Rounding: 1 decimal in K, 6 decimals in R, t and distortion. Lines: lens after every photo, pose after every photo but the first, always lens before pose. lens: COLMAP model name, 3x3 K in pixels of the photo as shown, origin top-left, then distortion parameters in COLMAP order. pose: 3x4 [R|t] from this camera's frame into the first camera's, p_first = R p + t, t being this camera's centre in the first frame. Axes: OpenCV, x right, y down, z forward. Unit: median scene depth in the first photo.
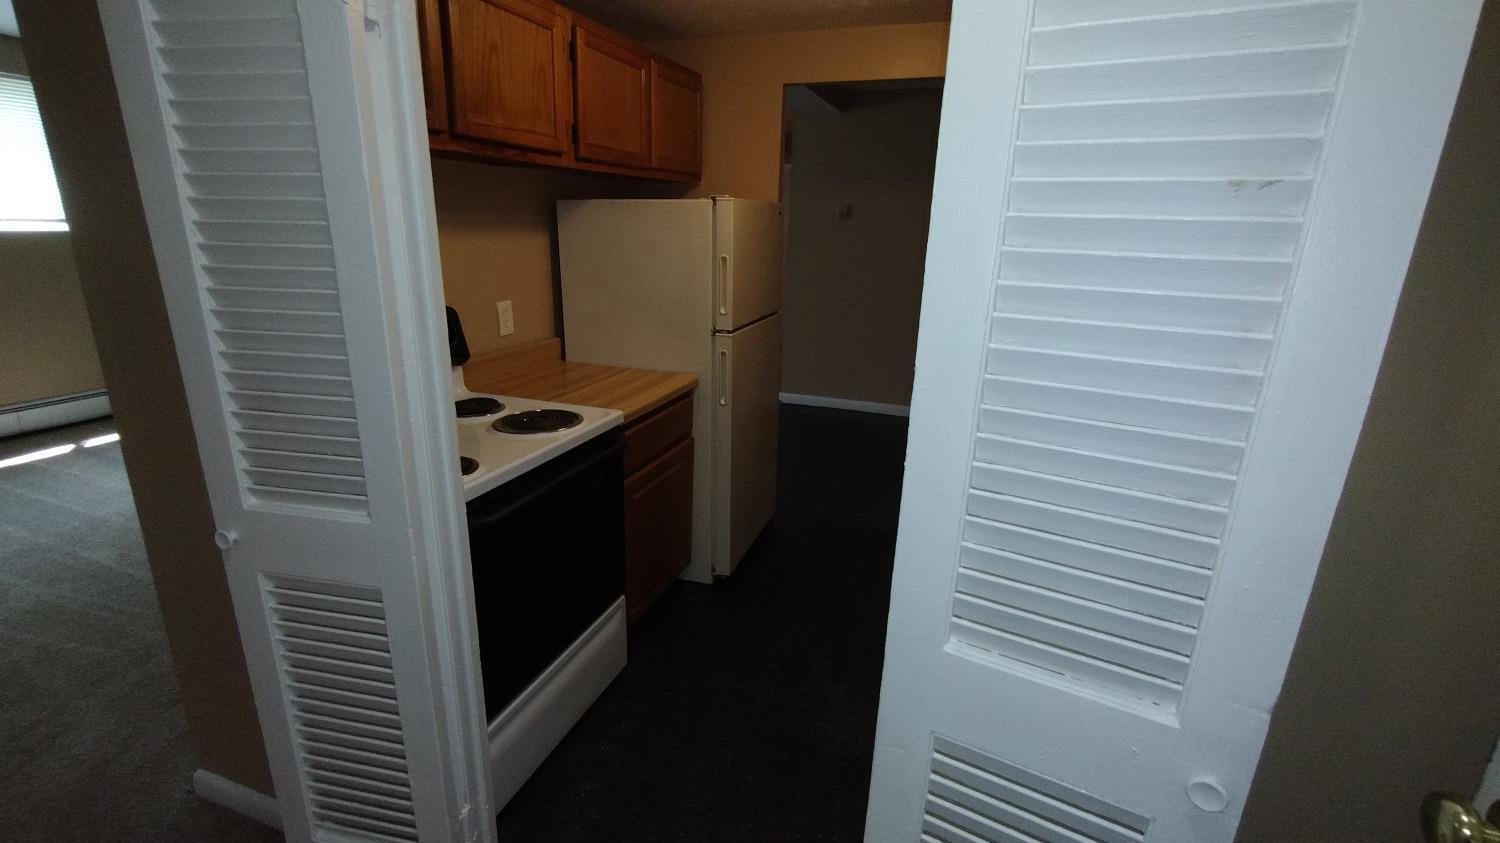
lens RADIAL K [[682.3, 0, 735.9], [0, 682.3, 423.9], [0, 0, 1]] dist [-0.000735, 0.000074]
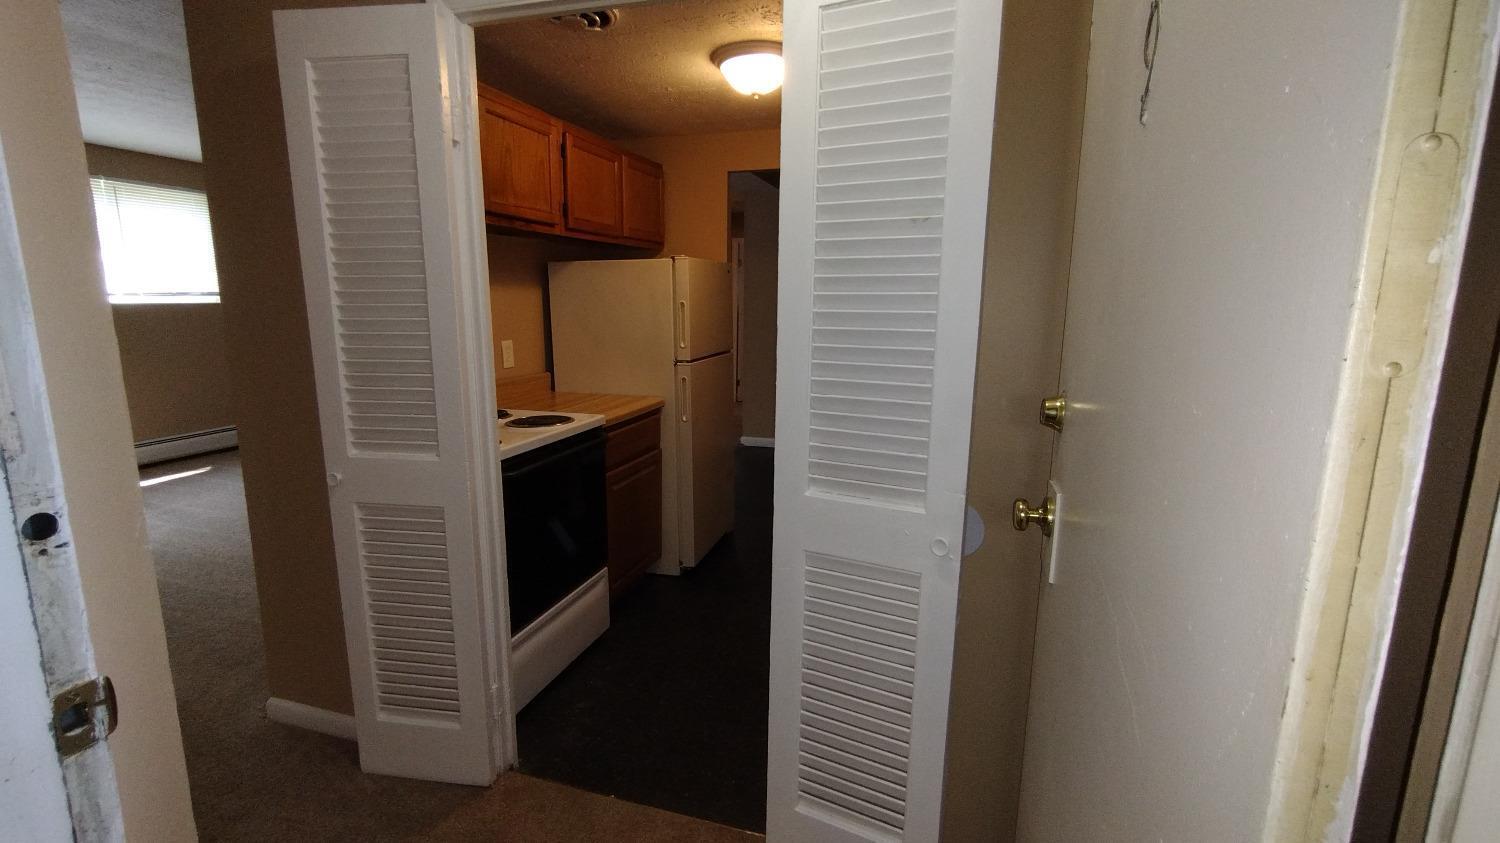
lens RADIAL K [[682.3, 0, 735.9], [0, 682.3, 423.9], [0, 0, 1]] dist [-0.000735, 0.000074]
pose [[0.998790, -0.026811, 0.041215, 0.025908], [0.030986, 0.994070, -0.104230, 0.125518], [-0.038176, 0.105381, 0.993699, -0.263807]]
